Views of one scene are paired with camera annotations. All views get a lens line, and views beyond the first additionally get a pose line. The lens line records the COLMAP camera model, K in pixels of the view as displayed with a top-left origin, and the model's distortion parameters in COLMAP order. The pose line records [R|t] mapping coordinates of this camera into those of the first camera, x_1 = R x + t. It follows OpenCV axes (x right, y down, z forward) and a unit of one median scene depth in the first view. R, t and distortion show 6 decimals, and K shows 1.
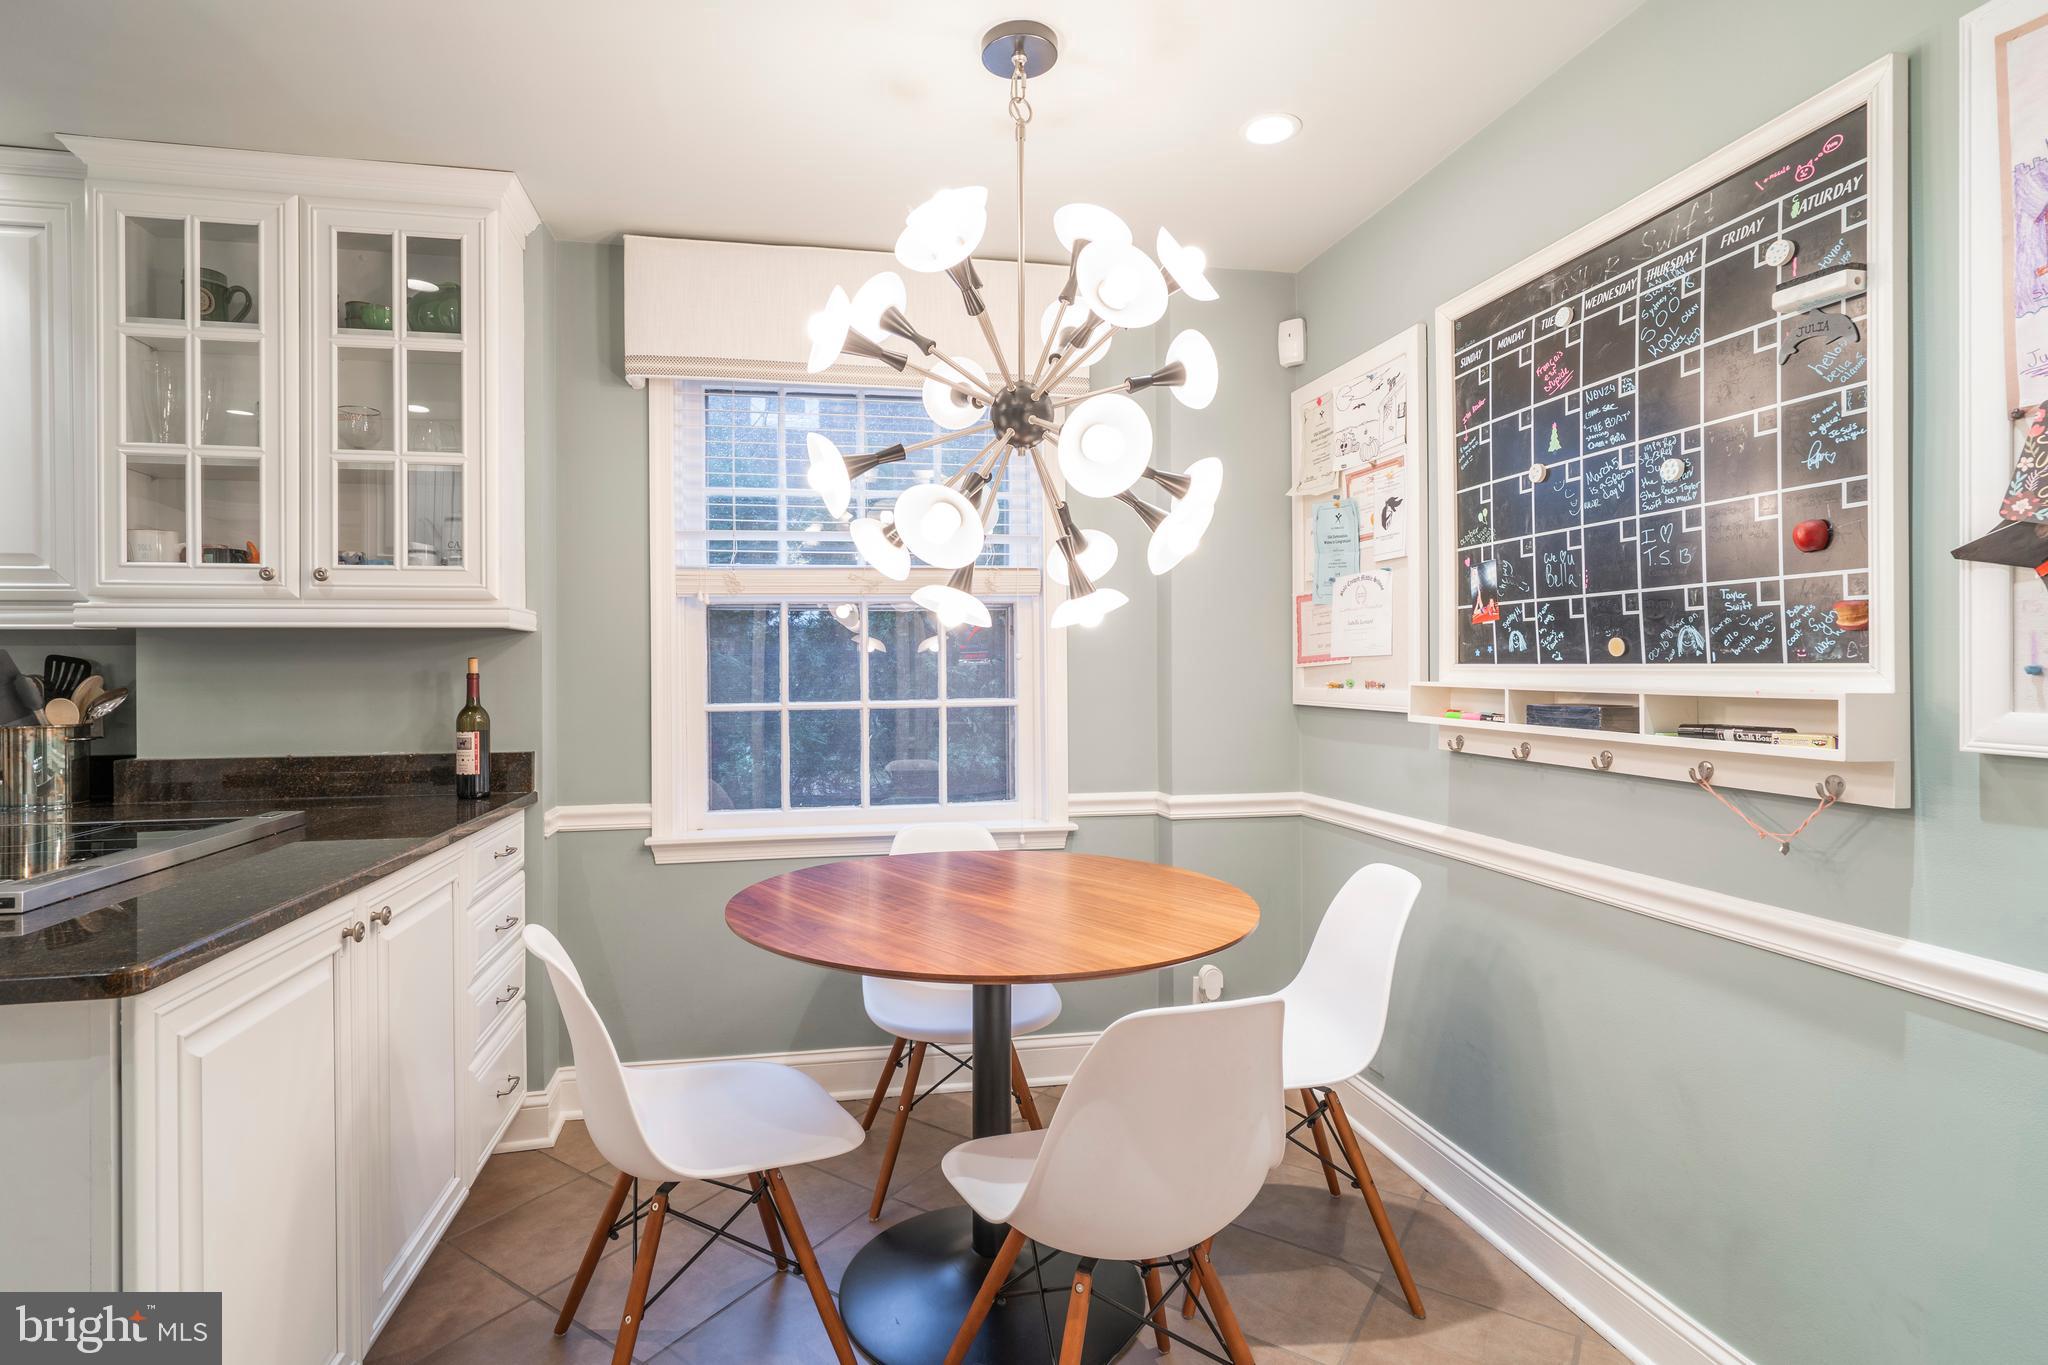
lens RADIAL K [[1033.1, 0, 944.9], [0, 1033.1, 676.3], [0, 0, 1]] dist [-0.006093, 0.000292]
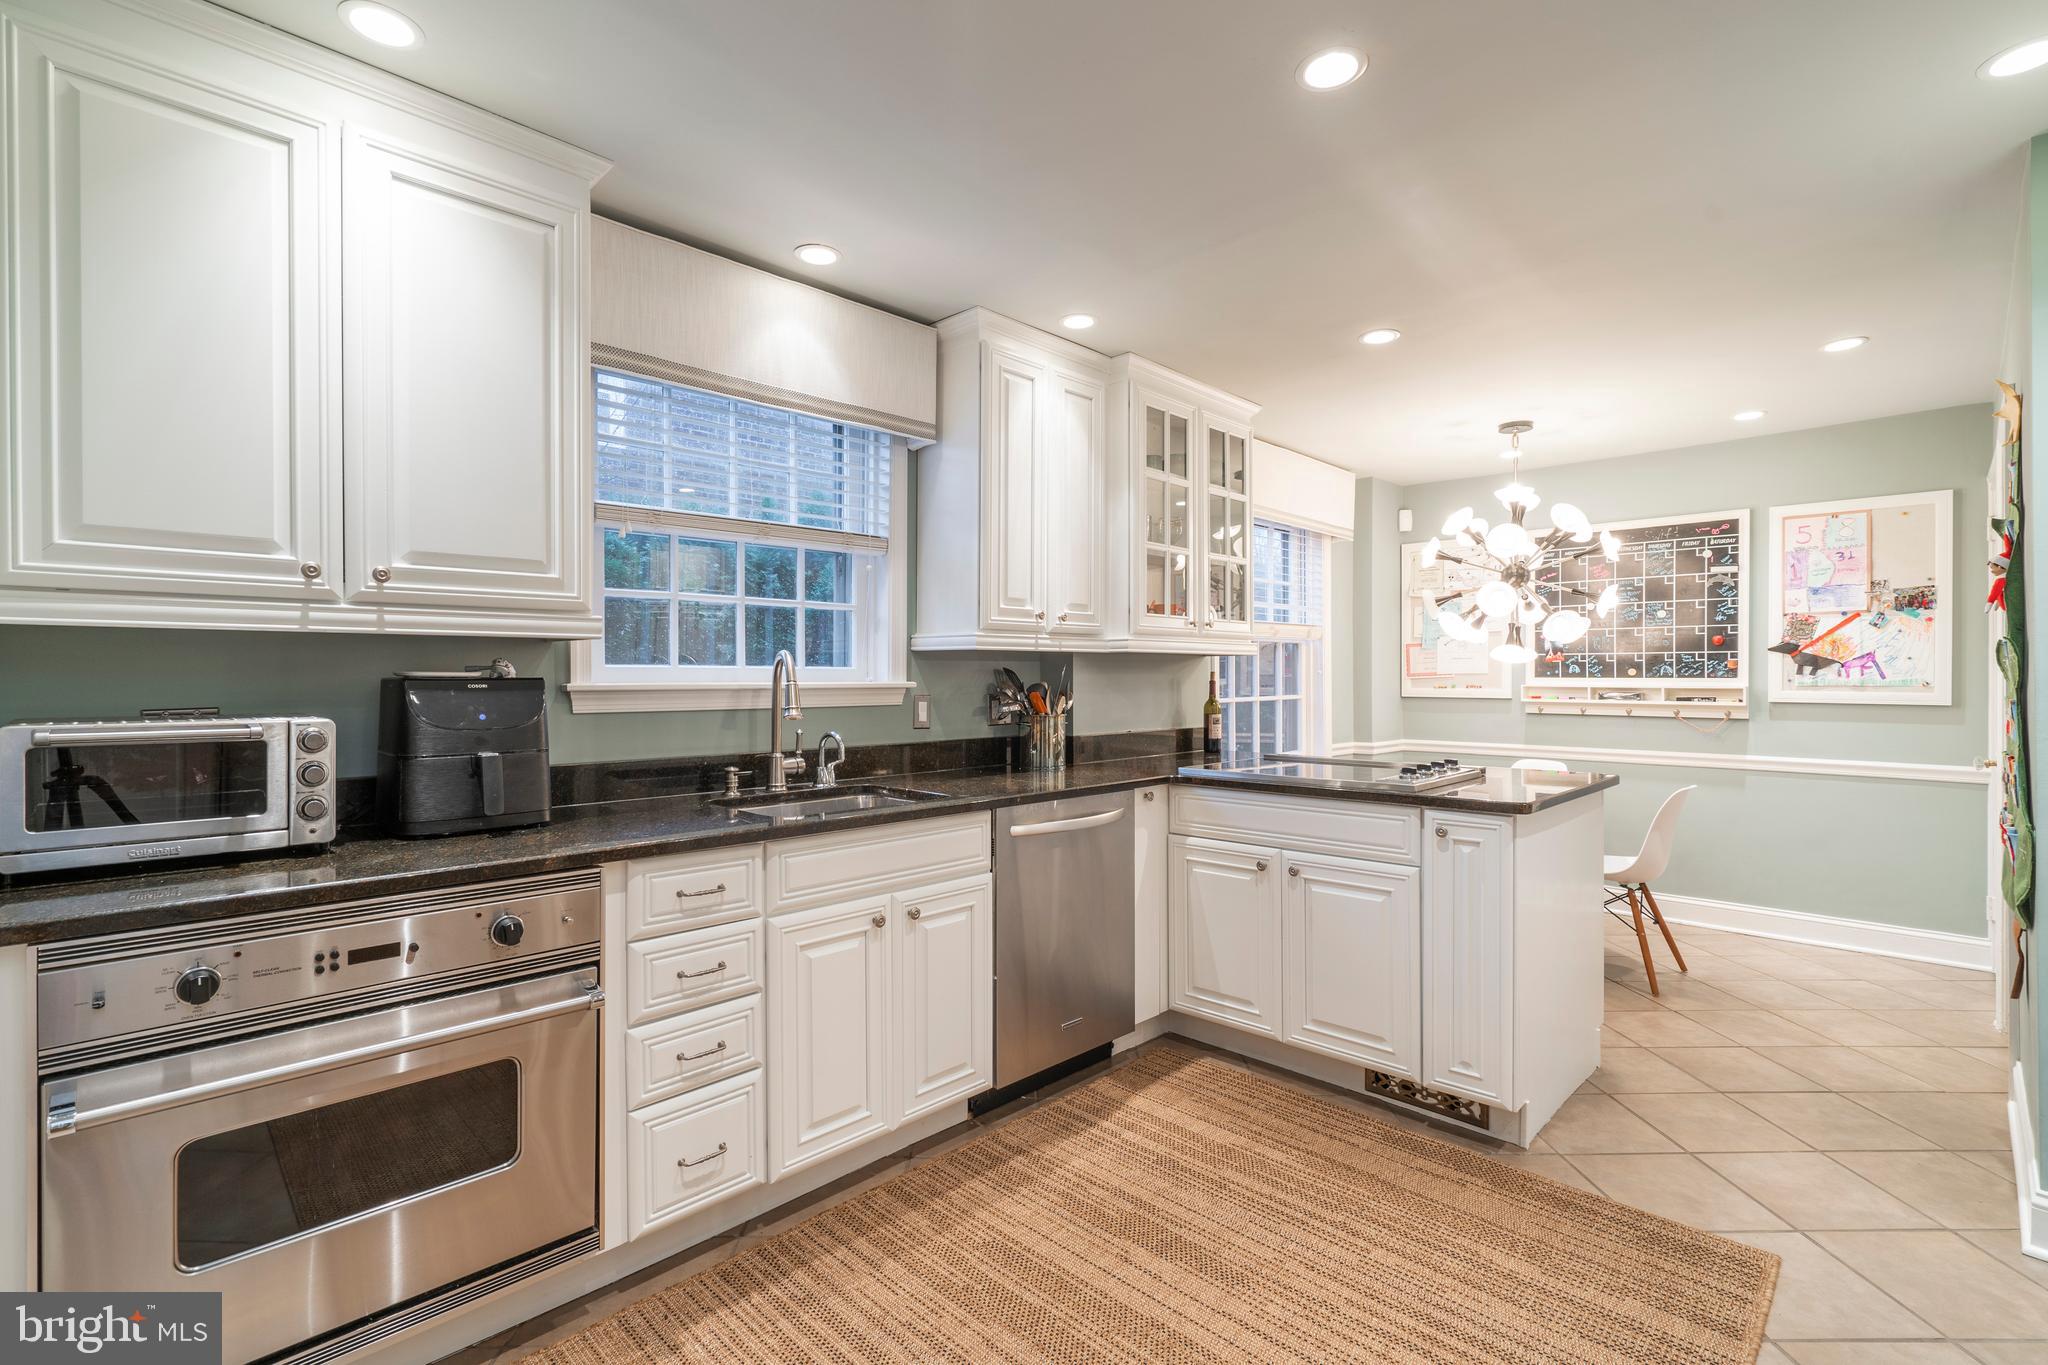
lens RADIAL K [[921.1, 0, 1048.4], [0, 921.1, 690.2], [0, 0, 1]] dist [-0.012566, 0.002899]
pose [[0.816724, -0.004214, 0.577013, -1.719248], [0.002401, 0.999989, 0.003905, 0.006800], [-0.577024, -0.001804, 0.816725, -0.120427]]
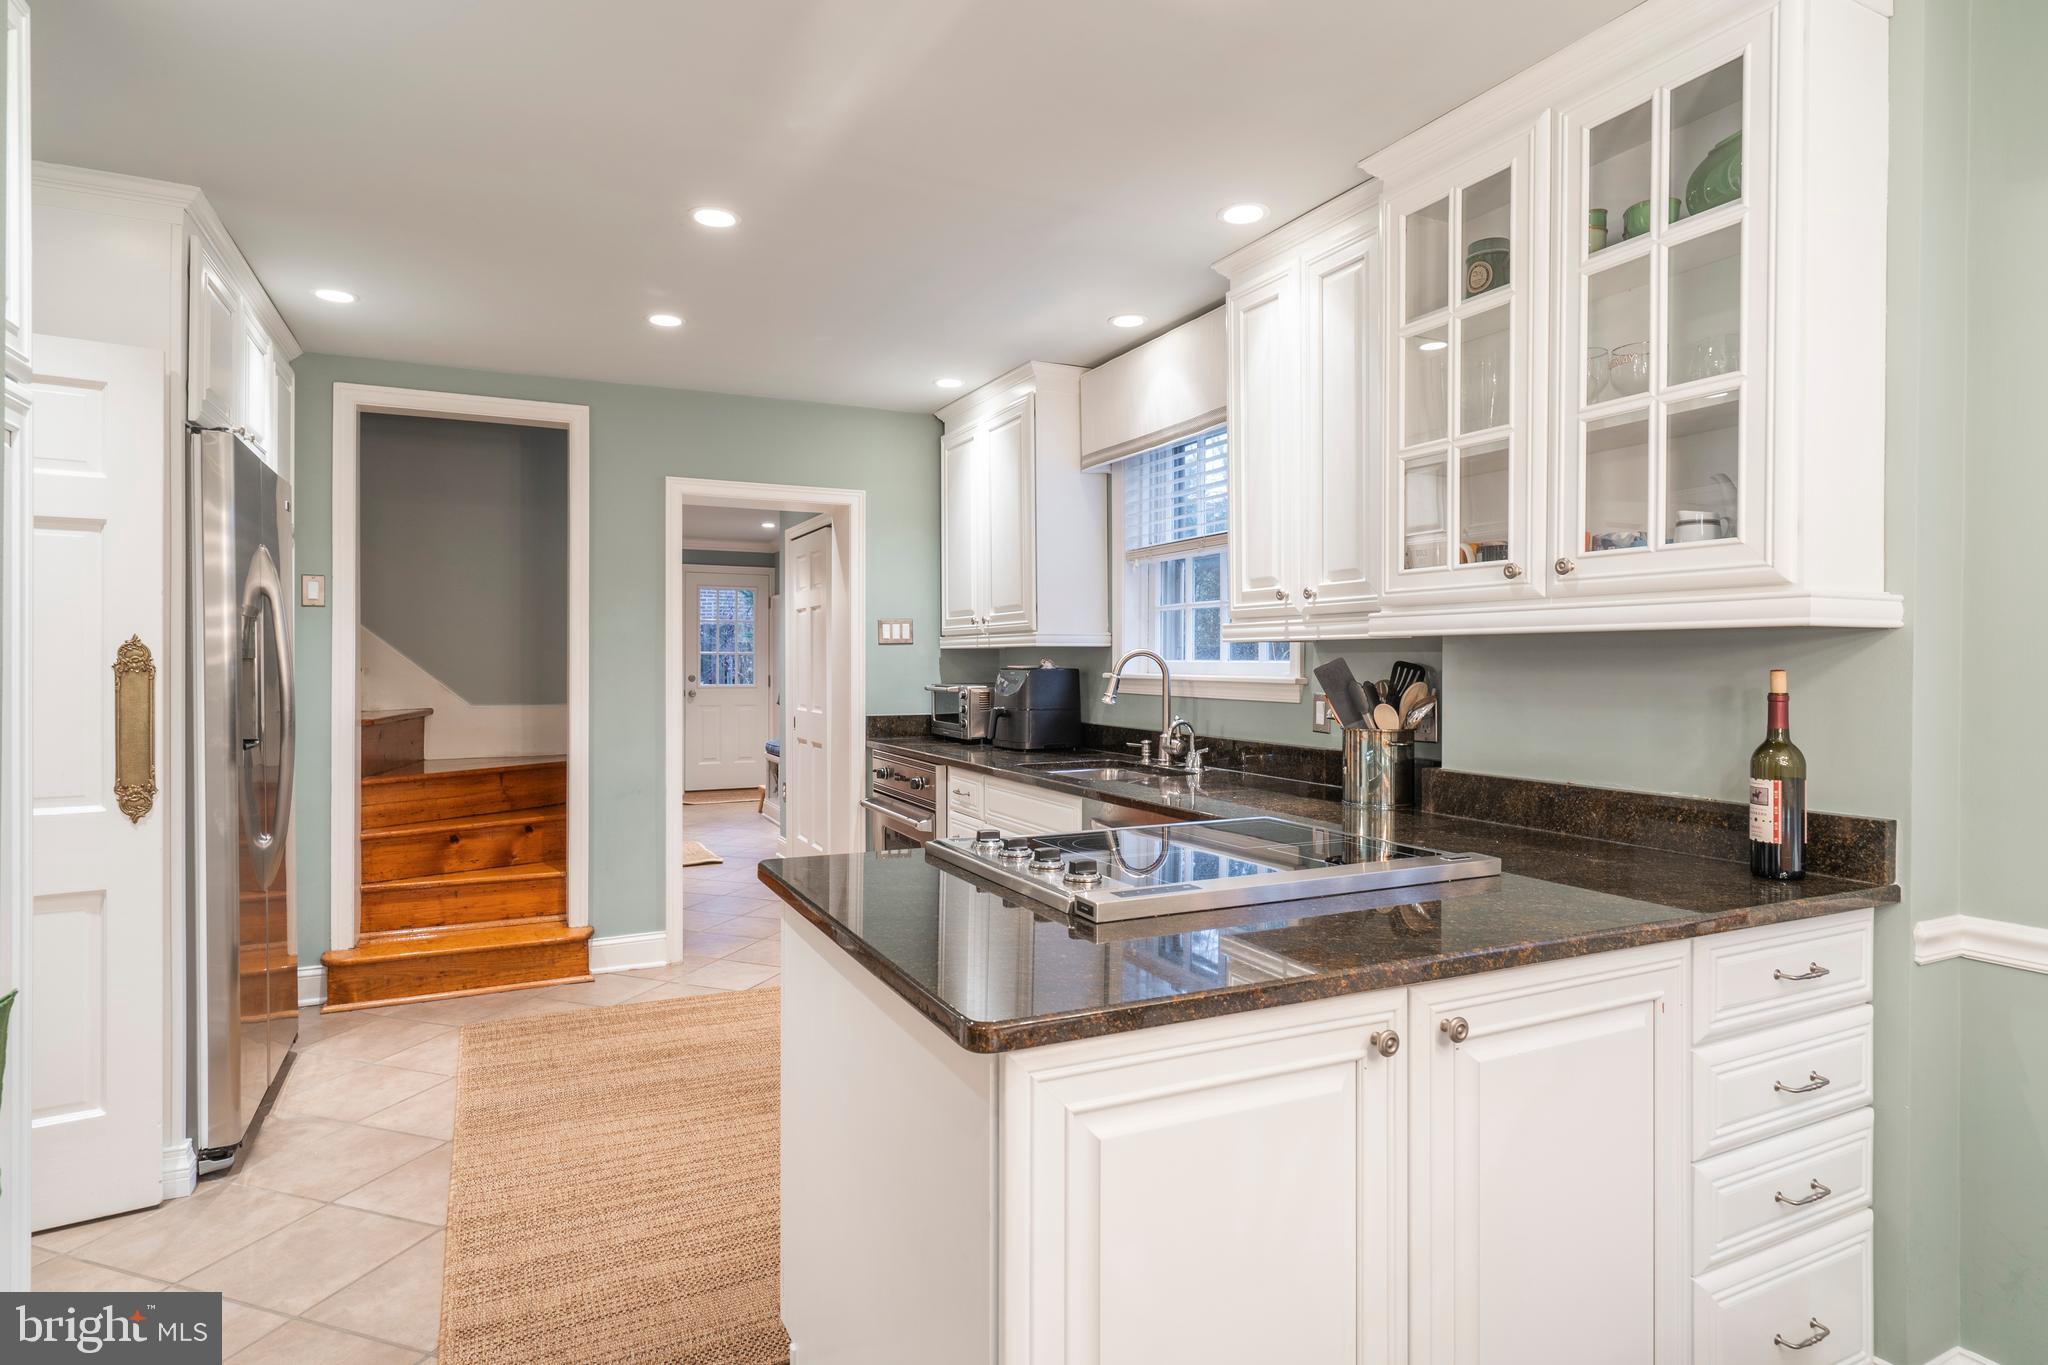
lens RADIAL K [[1032.5, 0, 998.2], [0, 1032.5, 675.7], [0, 0, 1]] dist [-0.015429, 0.003903]
pose [[0.268709, 0.020766, -0.962997, 0.053777], [-0.007386, 0.999783, 0.019498, -0.025379], [0.963193, 0.001874, 0.268804, 0.351633]]
